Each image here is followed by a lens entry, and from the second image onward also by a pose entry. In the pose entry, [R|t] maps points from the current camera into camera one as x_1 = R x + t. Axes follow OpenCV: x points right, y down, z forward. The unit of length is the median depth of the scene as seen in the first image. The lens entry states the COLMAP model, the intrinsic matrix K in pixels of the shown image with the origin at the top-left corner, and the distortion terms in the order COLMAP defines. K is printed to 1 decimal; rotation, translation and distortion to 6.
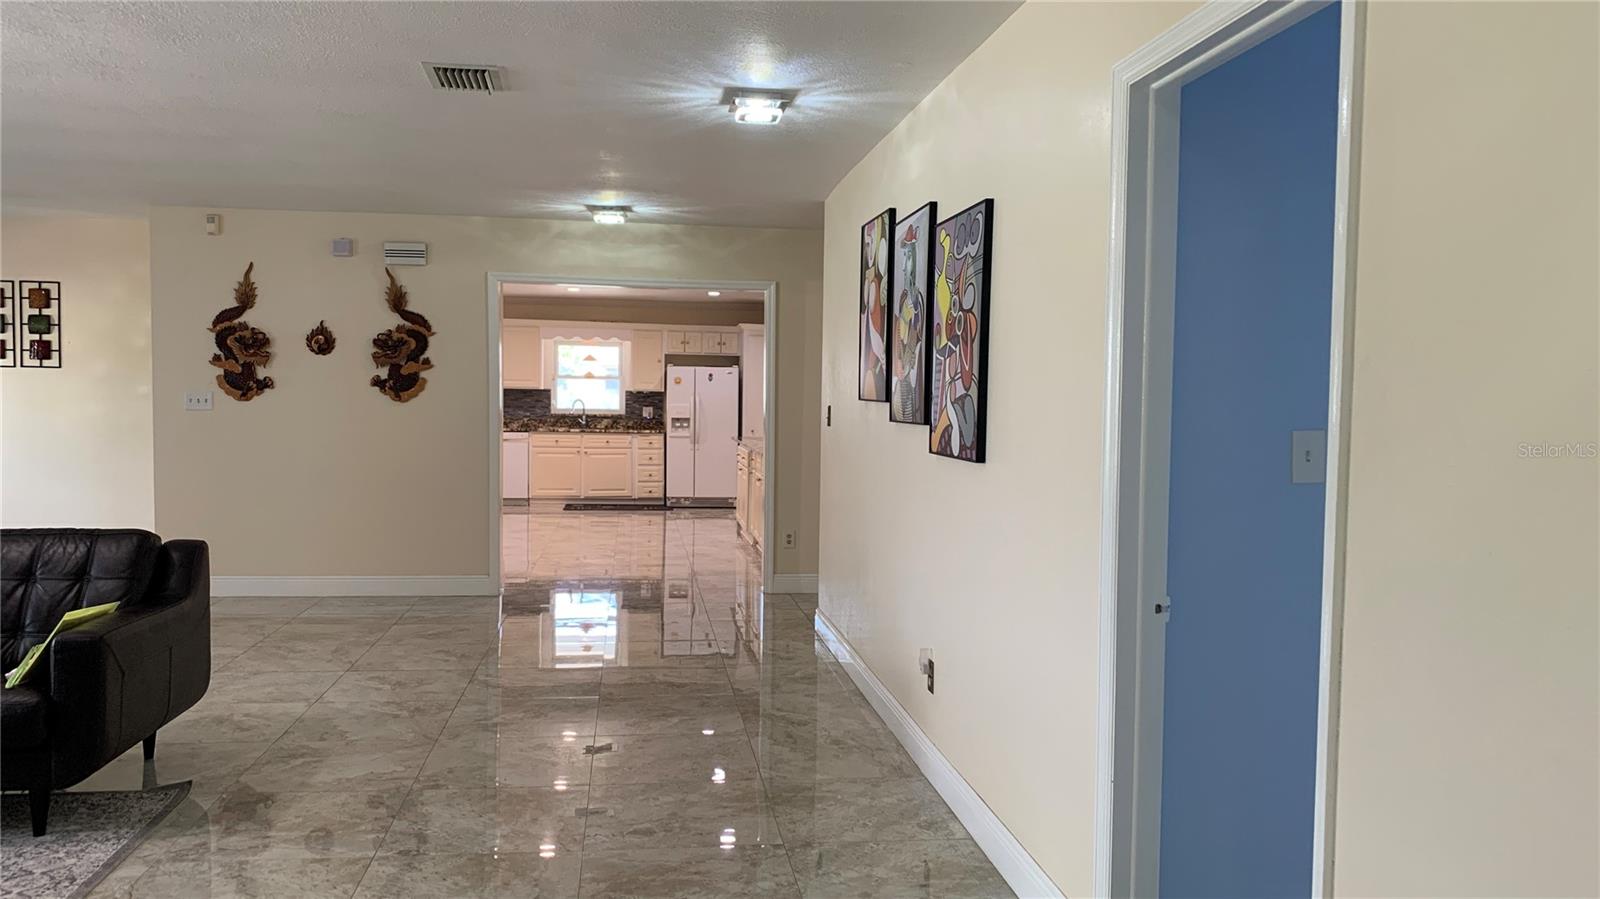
lens RADIAL K [[1228.1, 0, 786.5], [0, 1228.1, 447.9], [0, 0, 1]] dist [0.062322, -0.101079]
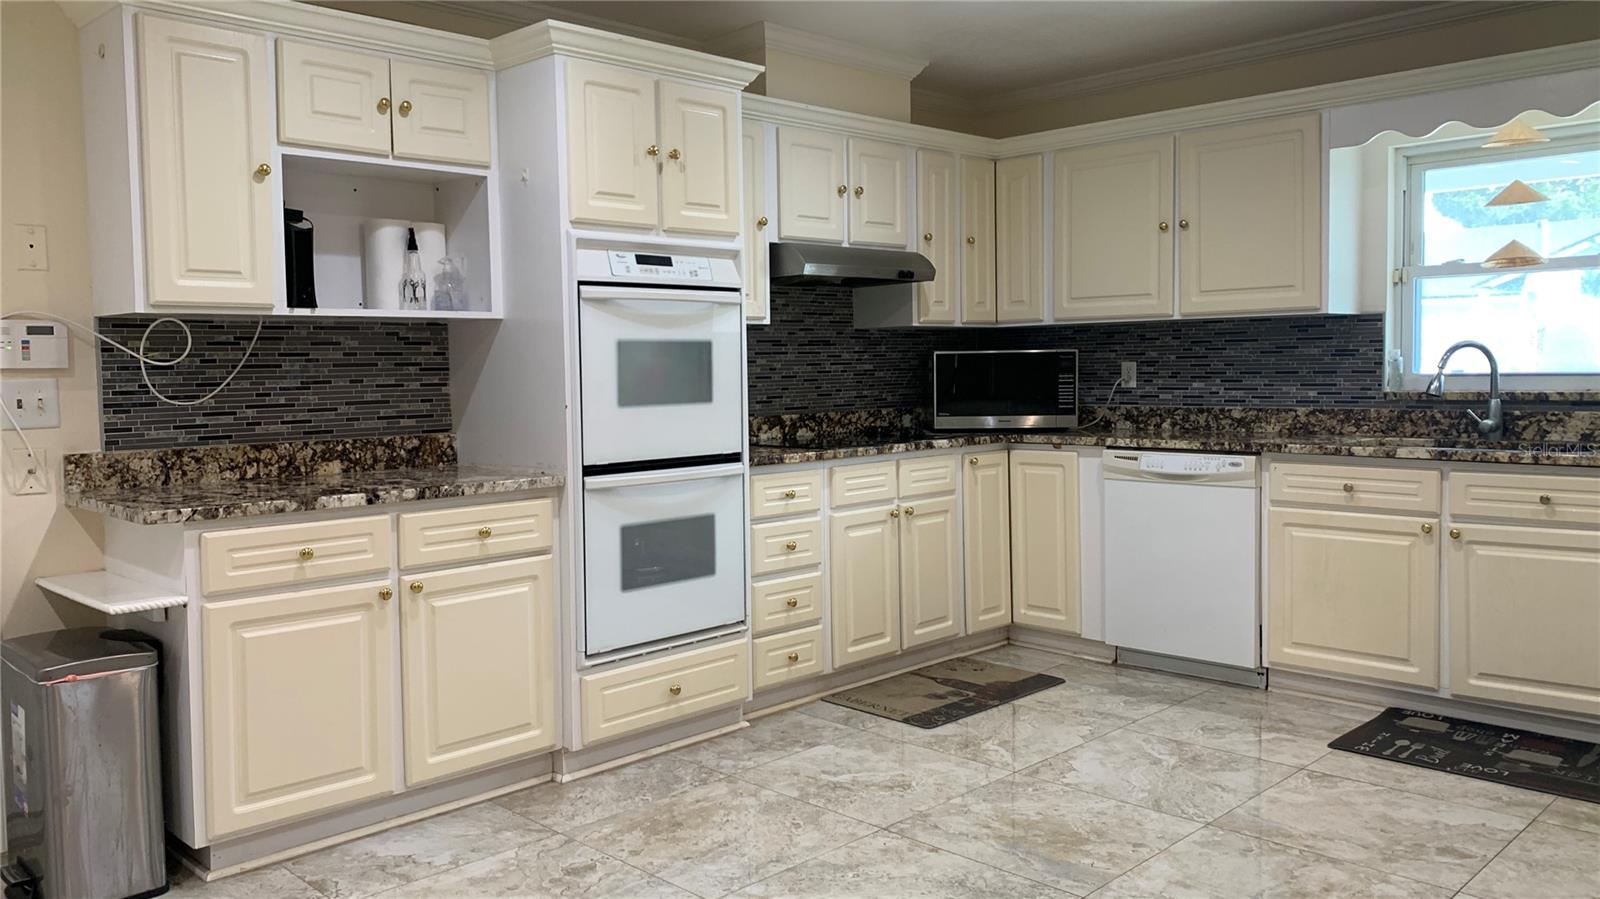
lens RADIAL K [[1228.1, 0, 786.5], [0, 1228.1, 447.9], [0, 0, 1]] dist [0.062322, -0.101079]
pose [[0.608219, 0.026599, -0.793323, -0.035508], [-0.009284, 0.999608, 0.026397, -0.020974], [0.793715, -0.008690, 0.608228, 0.699986]]
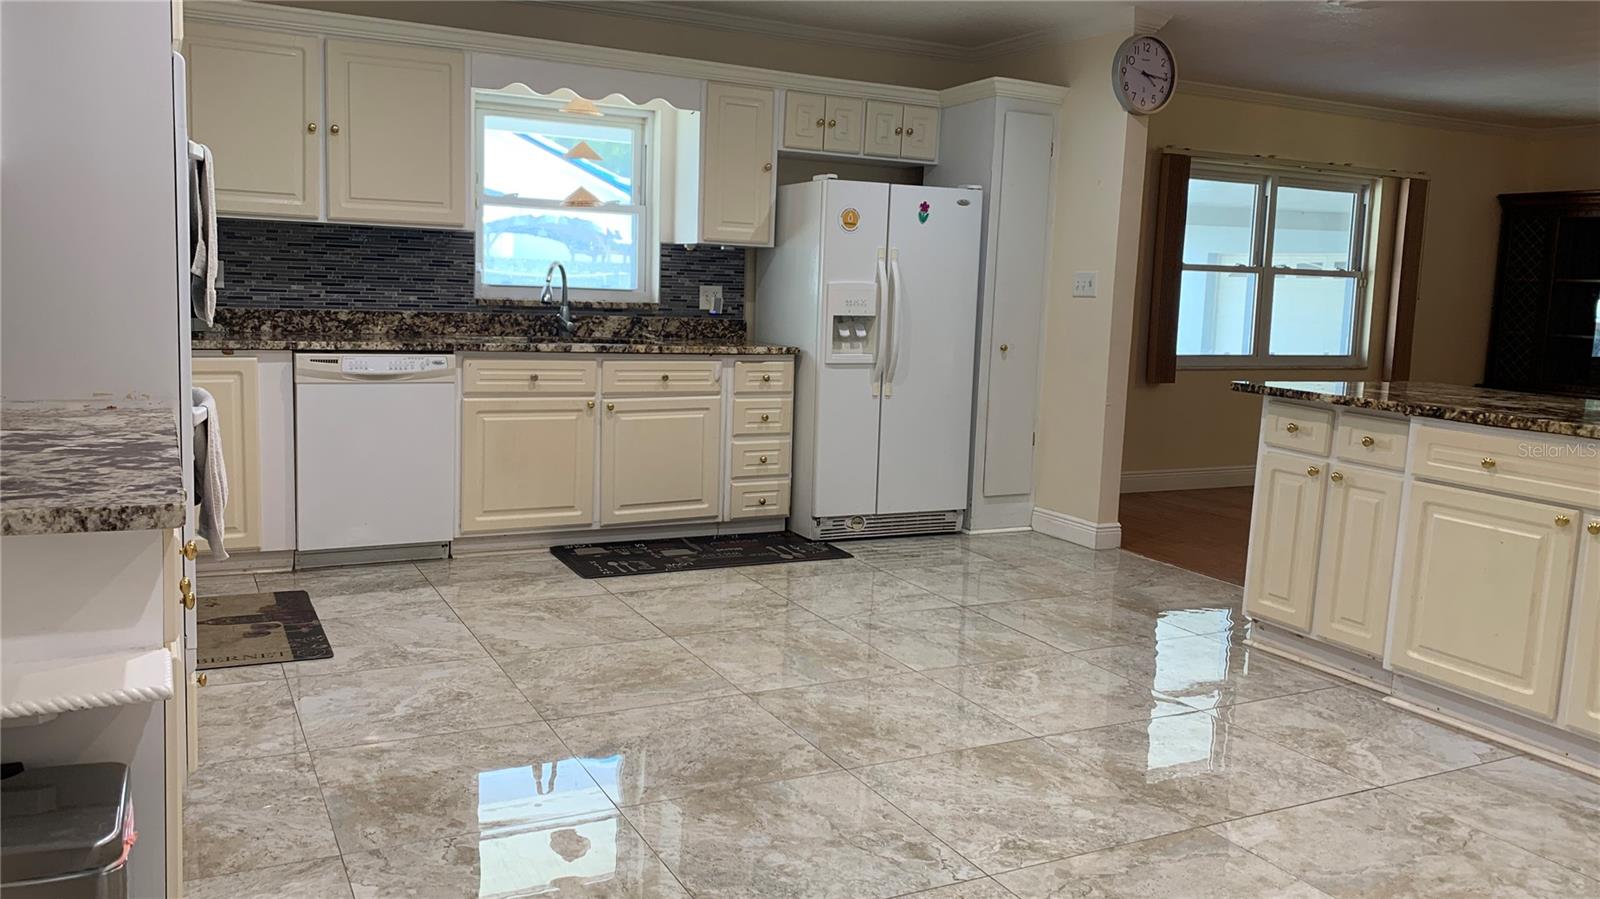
lens RADIAL K [[1228.1, 0, 786.5], [0, 1228.1, 447.9], [0, 0, 1]] dist [0.062322, -0.101079]
pose [[0.939620, -0.029056, 0.340983, -0.234127], [-0.005379, 0.995012, 0.099610, -0.020925], [-0.342177, -0.095430, 0.934777, 0.621320]]
